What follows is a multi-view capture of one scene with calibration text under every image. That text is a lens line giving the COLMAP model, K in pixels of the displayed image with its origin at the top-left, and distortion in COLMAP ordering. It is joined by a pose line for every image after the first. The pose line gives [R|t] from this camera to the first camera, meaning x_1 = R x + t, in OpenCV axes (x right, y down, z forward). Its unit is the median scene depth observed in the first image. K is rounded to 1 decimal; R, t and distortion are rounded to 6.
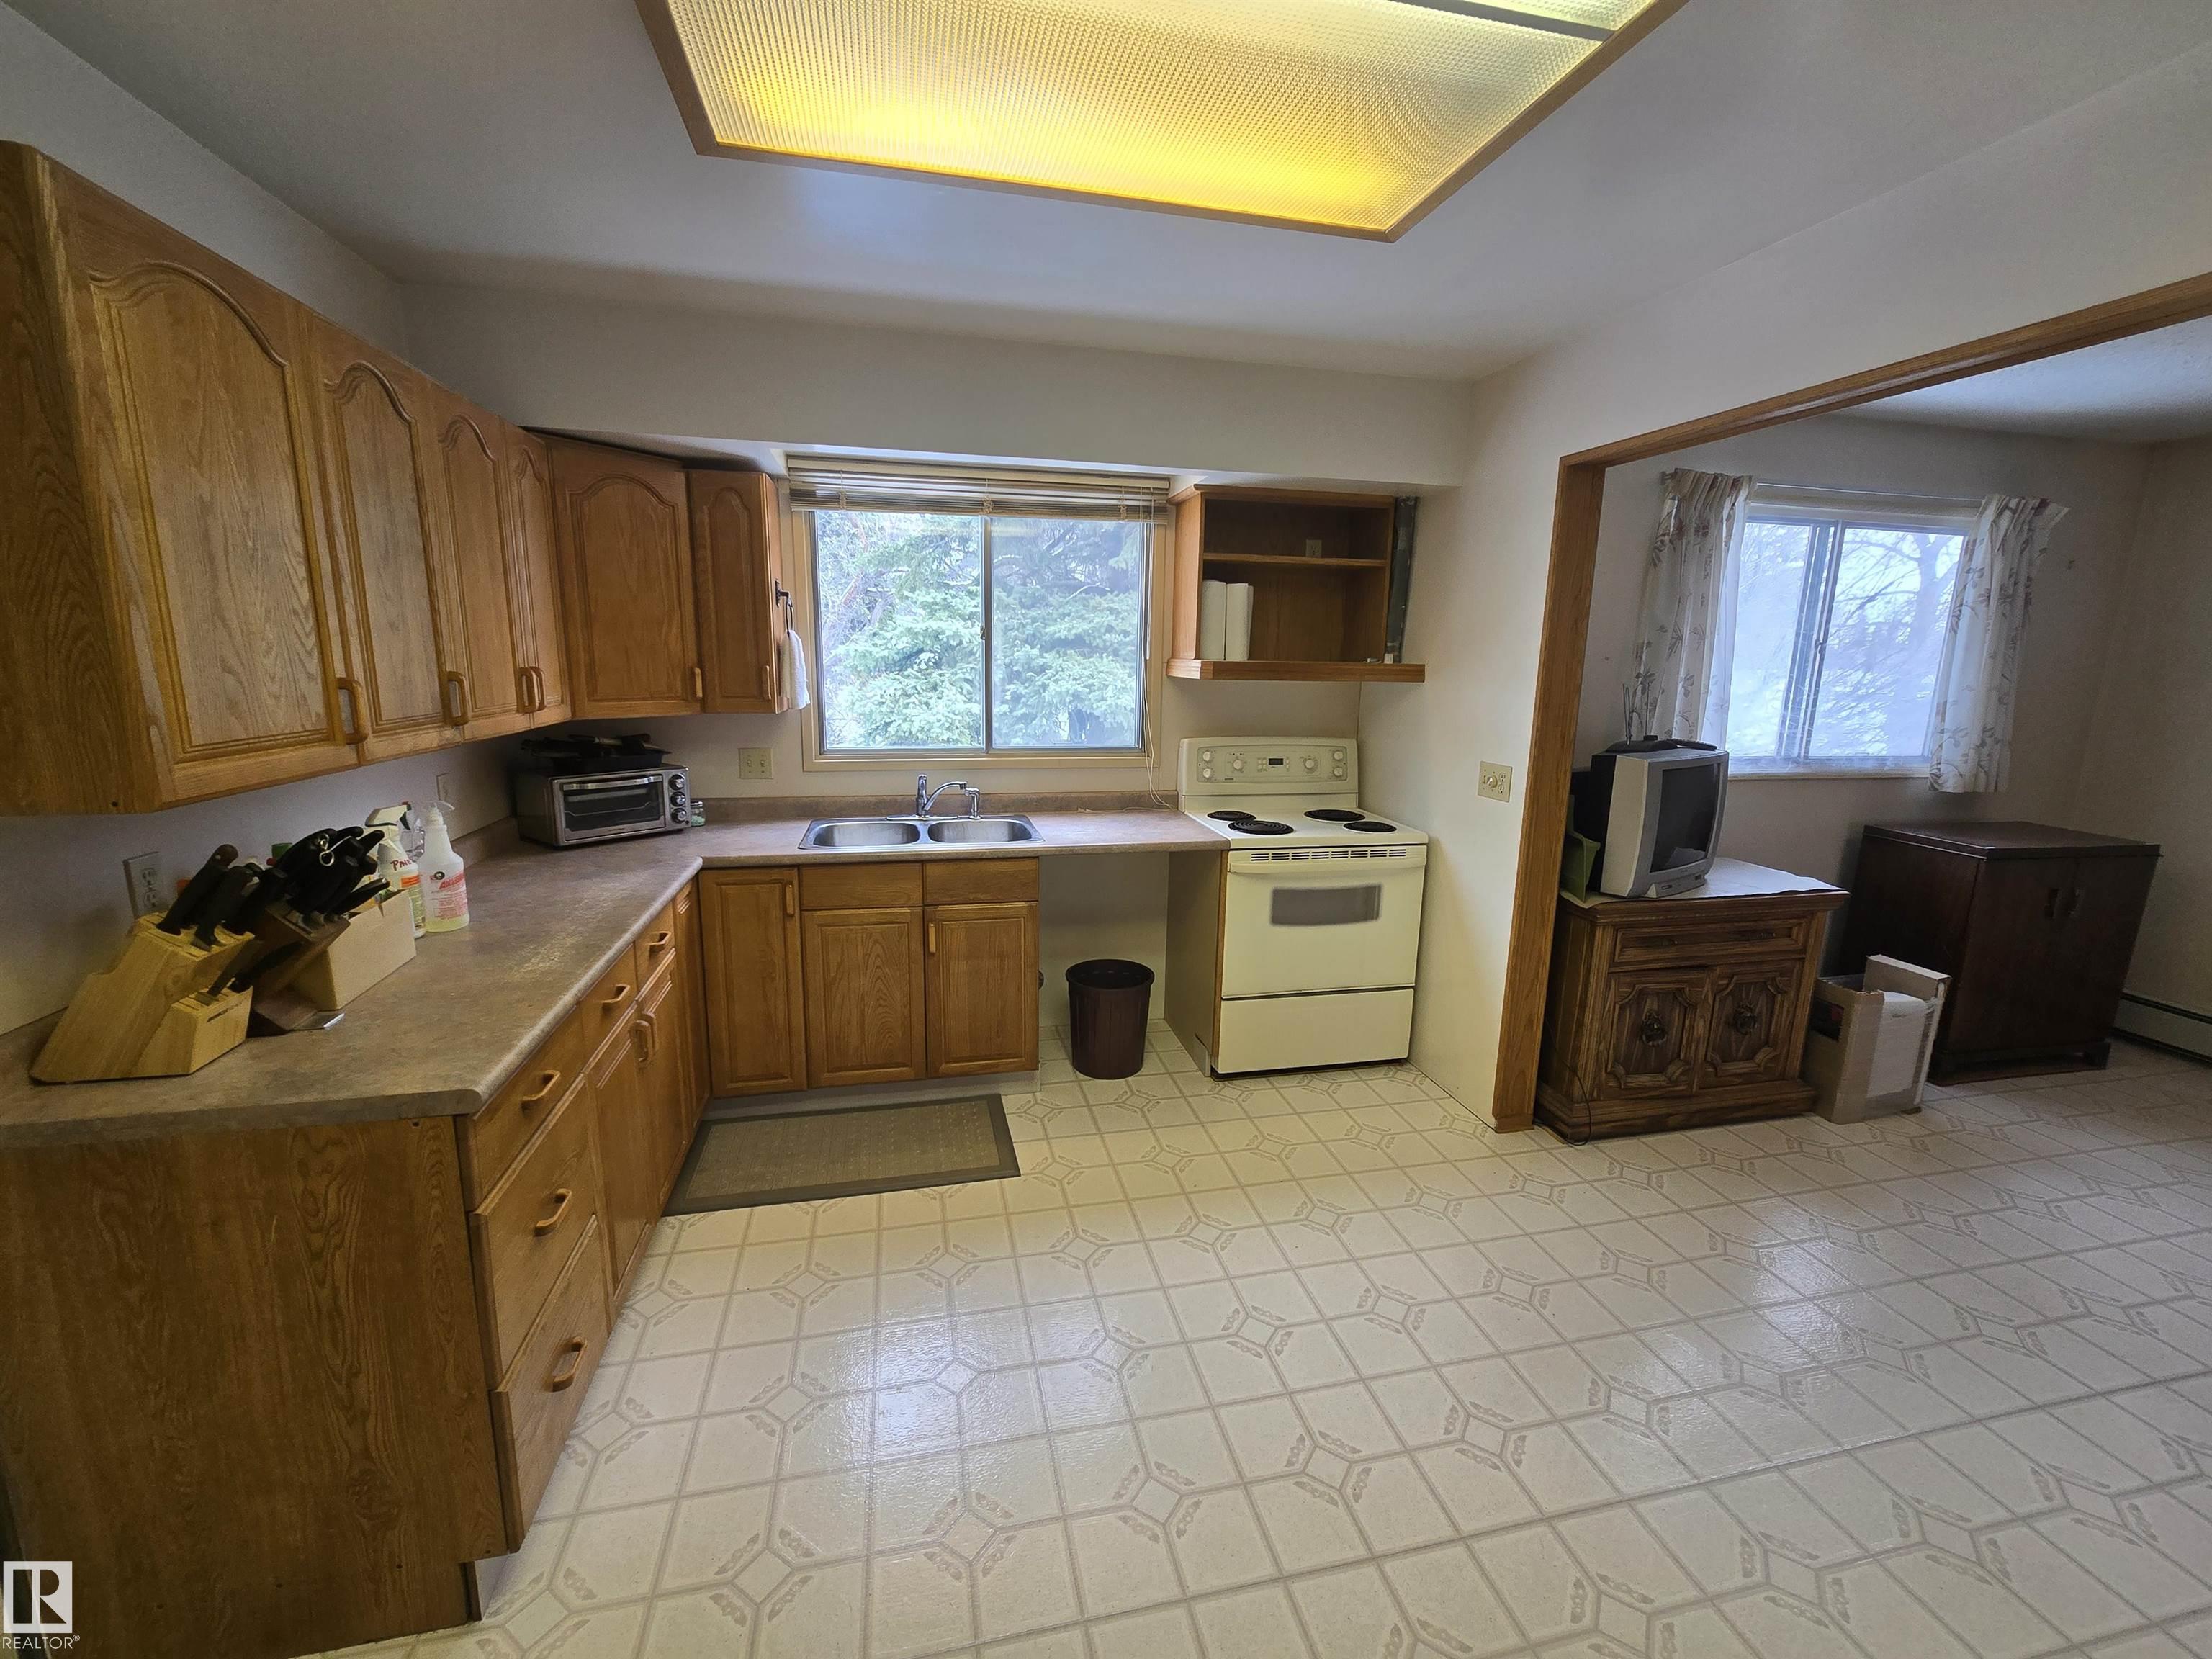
lens RADIAL K [[908.9, 0, 1101.0], [0, 908.9, 822.5], [0, 0, 1]] dist [-0.005912, 0.001704]
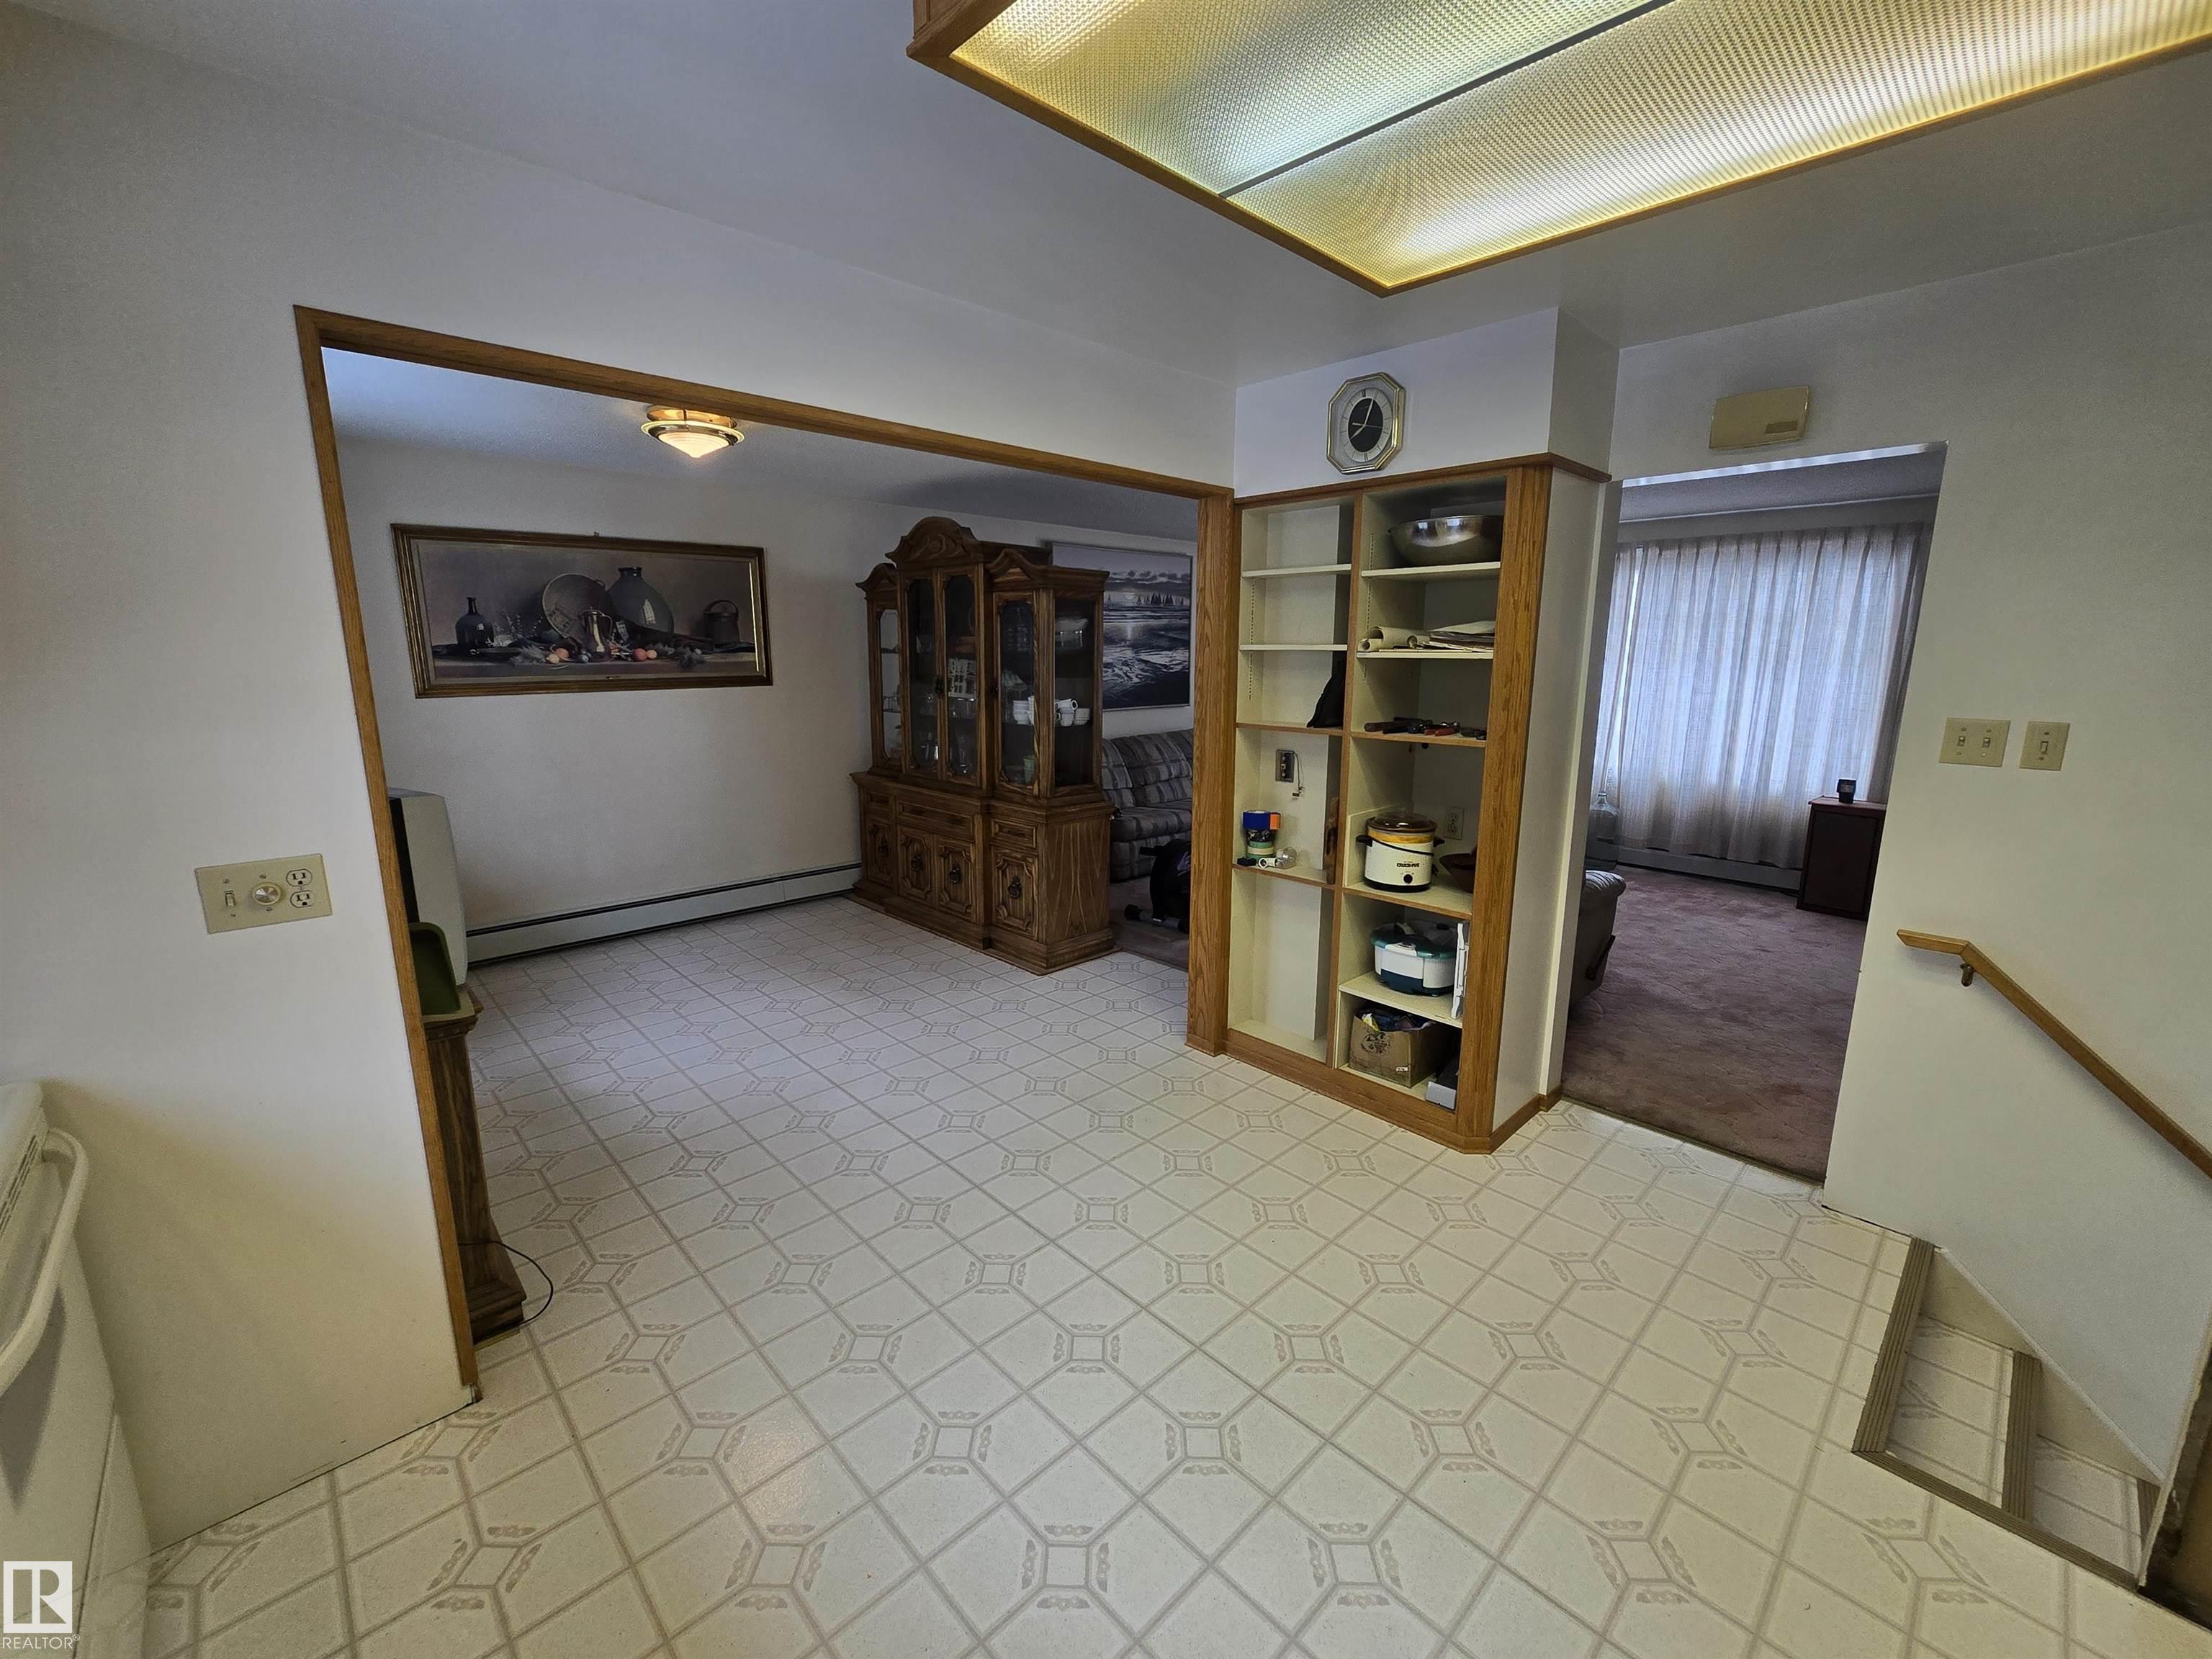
lens RADIAL K [[908.9, 0, 1117.6], [0, 908.9, 824.2], [0, 0, 1]] dist [-0.005912, 0.001704]
pose [[-0.525331, -0.181058, 0.831412, -0.255737], [0.147096, 0.943064, 0.298316, -0.164859], [-0.838087, 0.279012, -0.468788, 0.808042]]
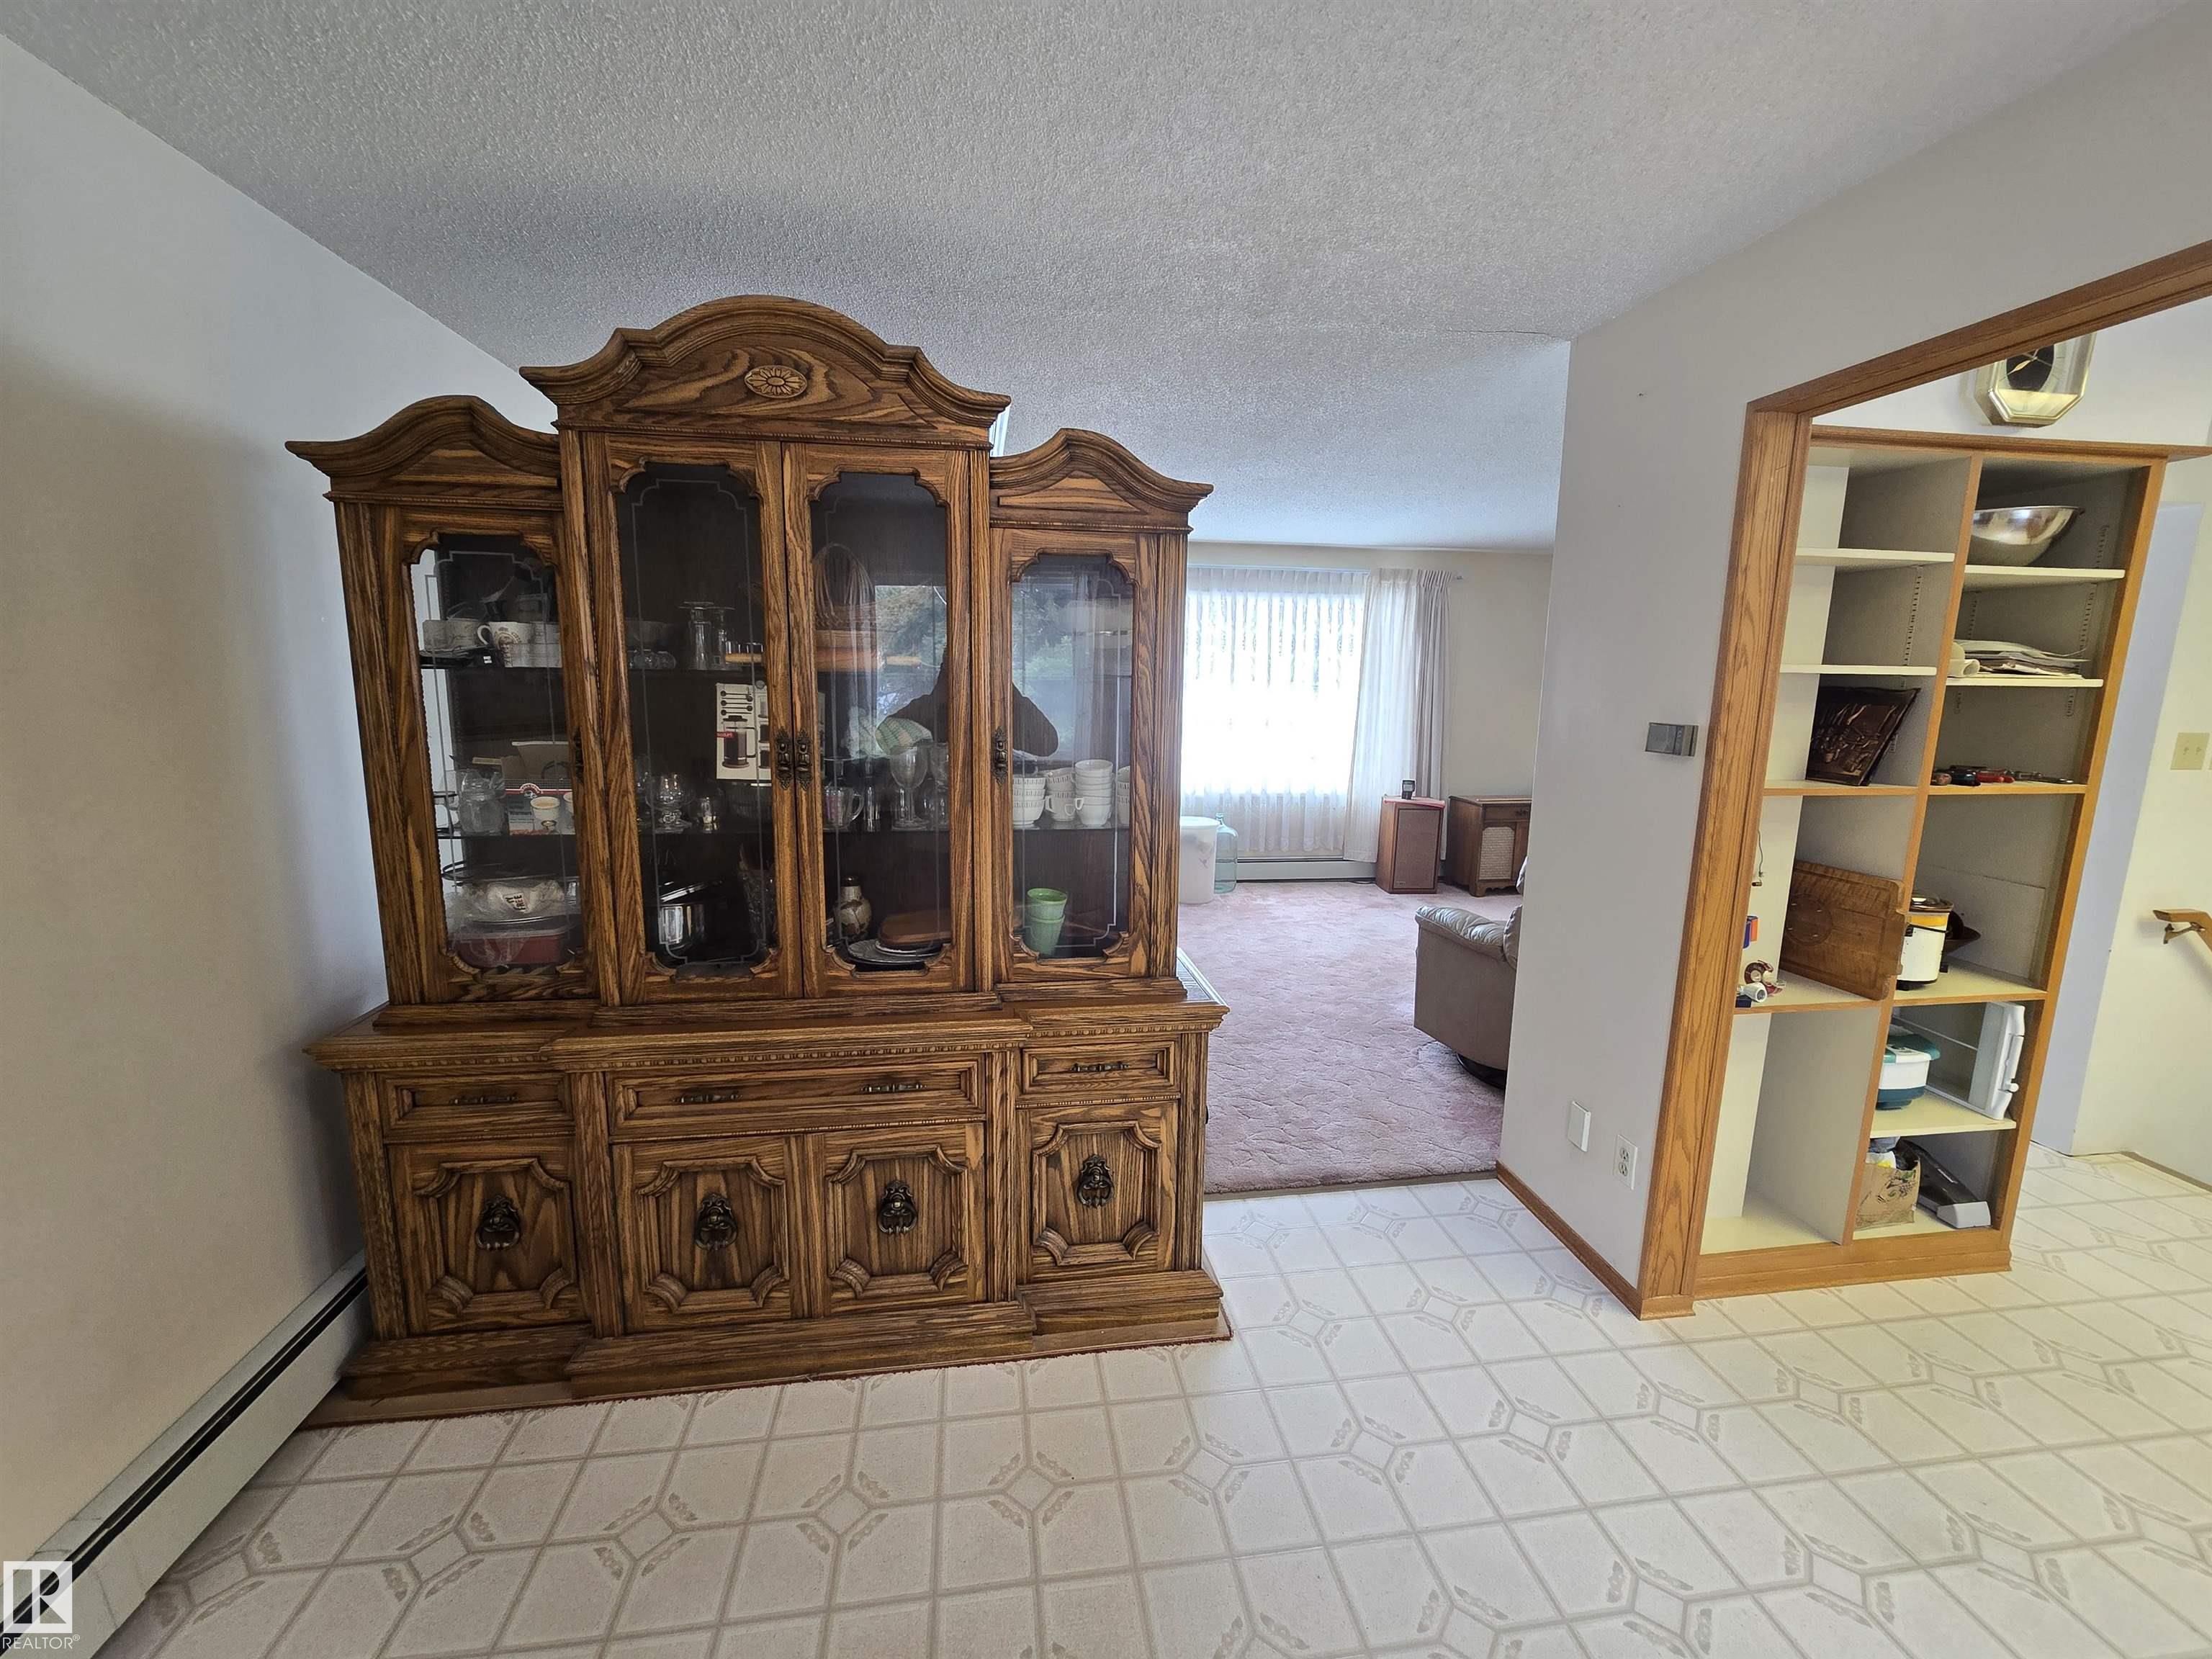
lens RADIAL K [[908.9, 0, 1103.7], [0, 908.9, 830.7], [0, 0, 1]] dist [-0.005912, 0.001704]
pose [[-0.996829, -0.040731, 0.068356, 1.054667], [-0.014945, 0.939603, 0.341940, -0.127848], [-0.078155, 0.339834, -0.937232, 0.829214]]
